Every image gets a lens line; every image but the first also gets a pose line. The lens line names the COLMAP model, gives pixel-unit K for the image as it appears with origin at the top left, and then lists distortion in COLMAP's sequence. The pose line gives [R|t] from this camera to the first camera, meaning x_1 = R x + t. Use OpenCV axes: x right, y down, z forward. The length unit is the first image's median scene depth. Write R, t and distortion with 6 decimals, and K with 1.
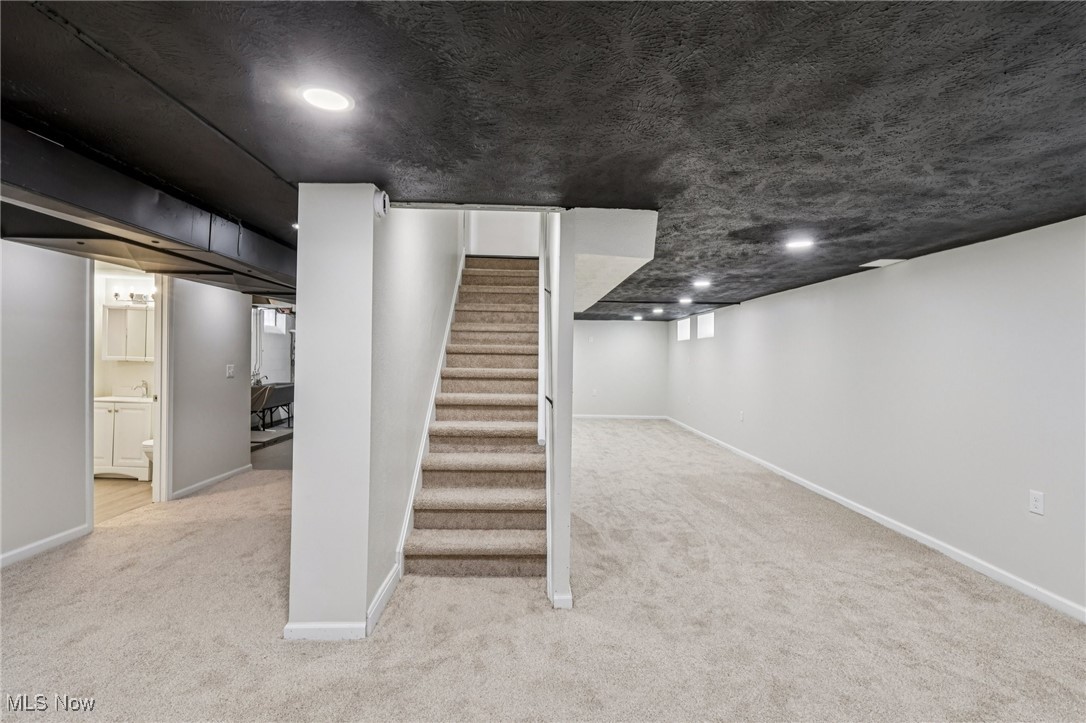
lens RADIAL K [[513.2, 0, 543.0], [0, 513.2, 361.5], [0, 0, 1]] dist [-0.000138, -0.000652]
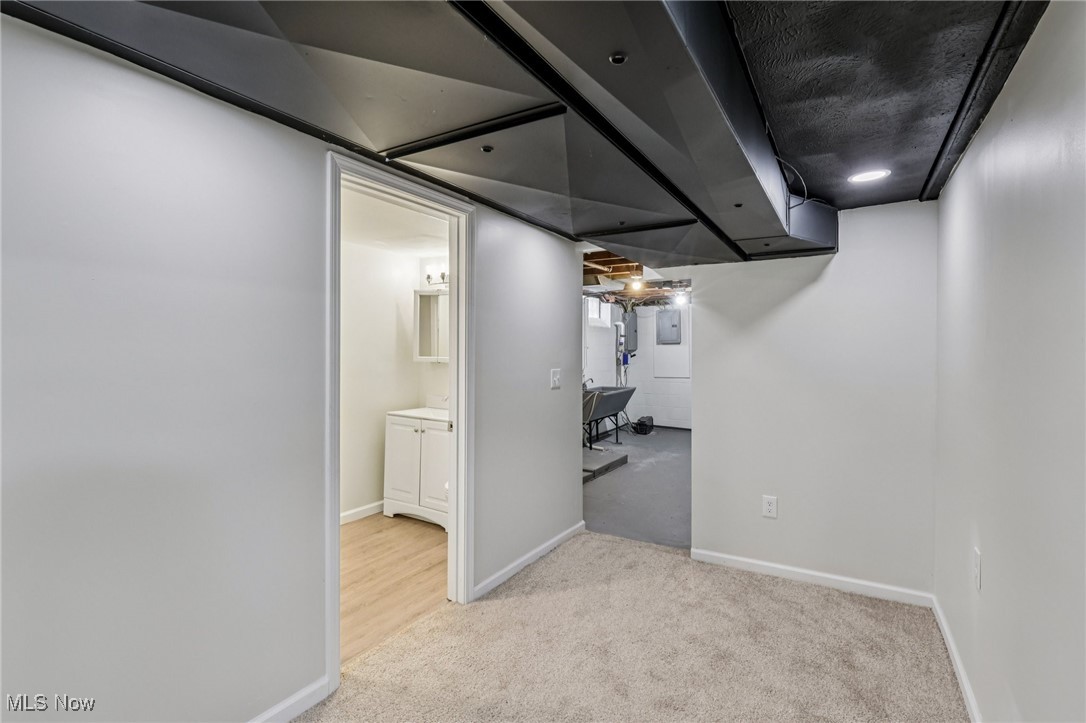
lens RADIAL K [[510.4, 0, 545.2], [0, 510.4, 375.6], [0, 0, 1]] dist [-0.000471, -0.000306]
pose [[0.846266, 0.011654, -0.532634, -0.381352], [0.006471, 0.999462, 0.032149, -0.006824], [0.532722, -0.030653, 0.845735, 0.616721]]
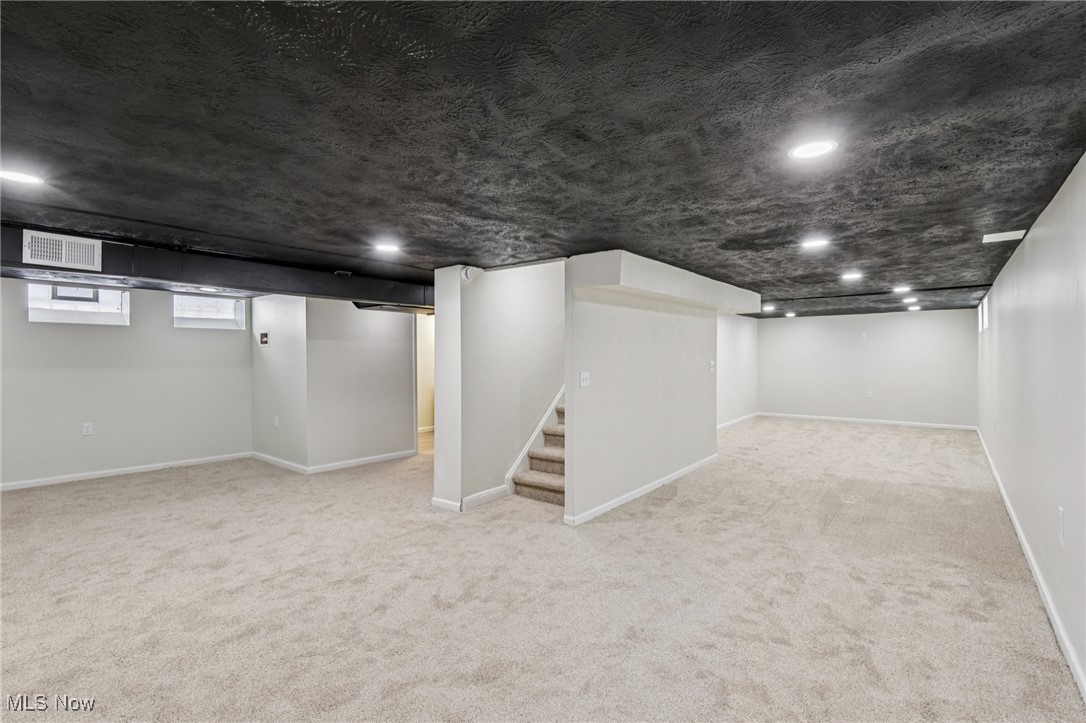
lens RADIAL K [[510.4, 0, 545.2], [0, 510.4, 375.6], [0, 0, 1]] dist [-0.000471, -0.000306]
pose [[0.770879, 0.006910, -0.636945, 0.615273], [0.010076, 0.999684, 0.023040, 0.005462], [0.636902, -0.024179, 0.770565, -0.121955]]
